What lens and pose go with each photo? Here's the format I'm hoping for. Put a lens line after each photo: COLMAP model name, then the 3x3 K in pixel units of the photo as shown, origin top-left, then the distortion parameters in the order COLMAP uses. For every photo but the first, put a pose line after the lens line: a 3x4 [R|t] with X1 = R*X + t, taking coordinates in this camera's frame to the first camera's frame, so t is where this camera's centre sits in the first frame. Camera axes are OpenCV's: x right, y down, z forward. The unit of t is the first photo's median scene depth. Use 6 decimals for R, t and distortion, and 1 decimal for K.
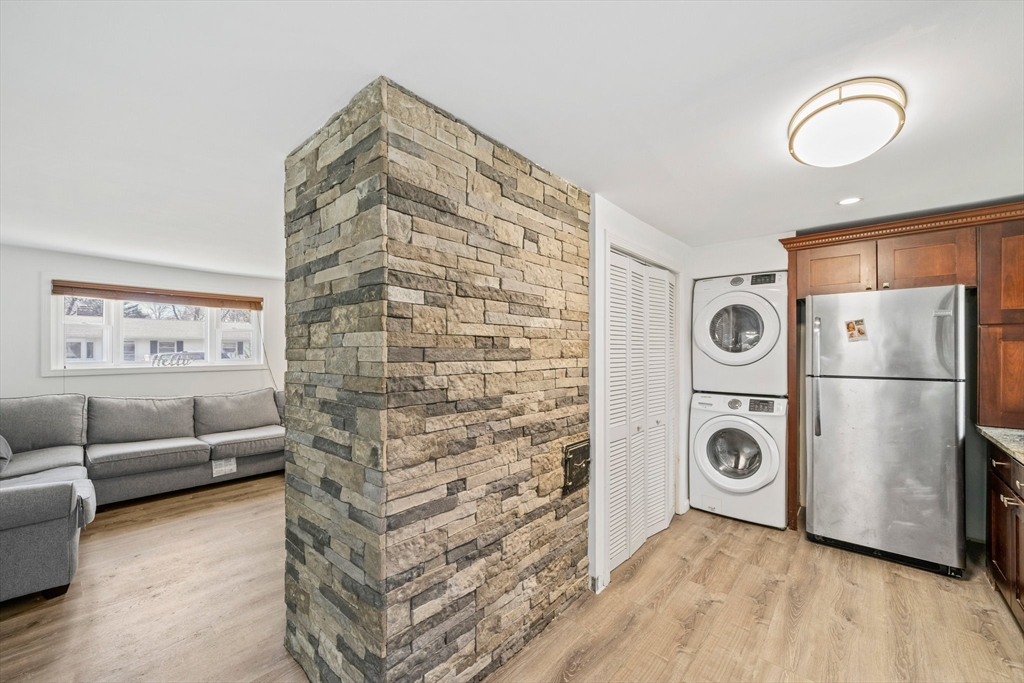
lens RADIAL K [[403.5, 0, 514.0], [0, 403.5, 349.8], [0, 0, 1]] dist [-0.000889, -0.000224]
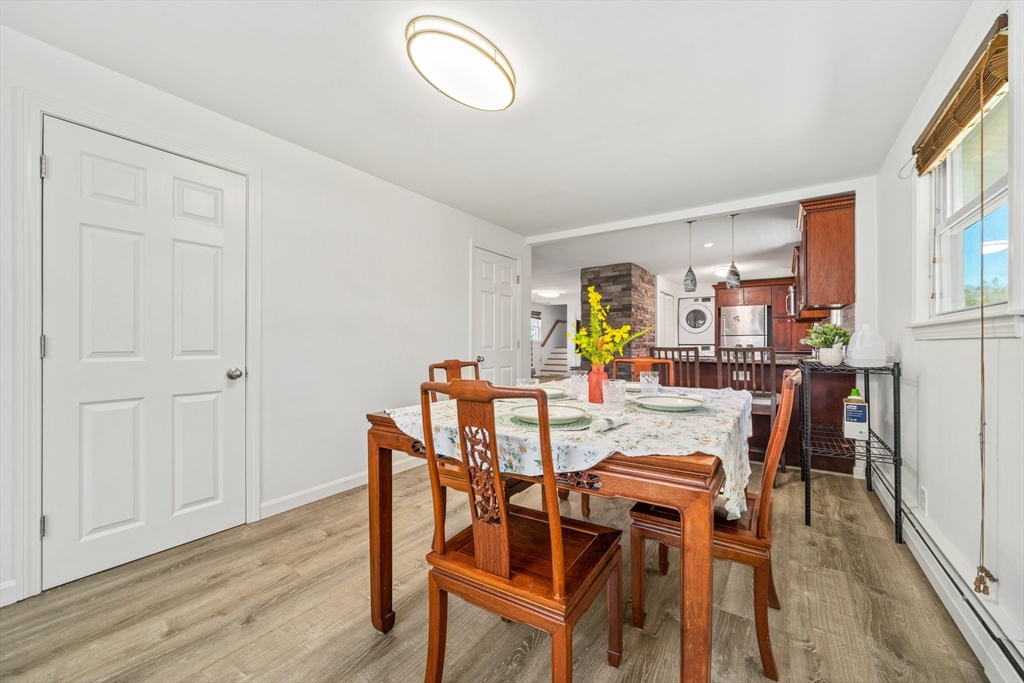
lens RADIAL K [[403.5, 0, 512.7], [0, 403.5, 343.0], [0, 0, 1]] dist [-0.000889, -0.000224]
pose [[0.992623, -0.000474, 0.121237, -0.978760], [0.000599, 0.999999, -0.000995, 0.109086], [-0.121236, 0.001060, 0.992623, -1.496386]]
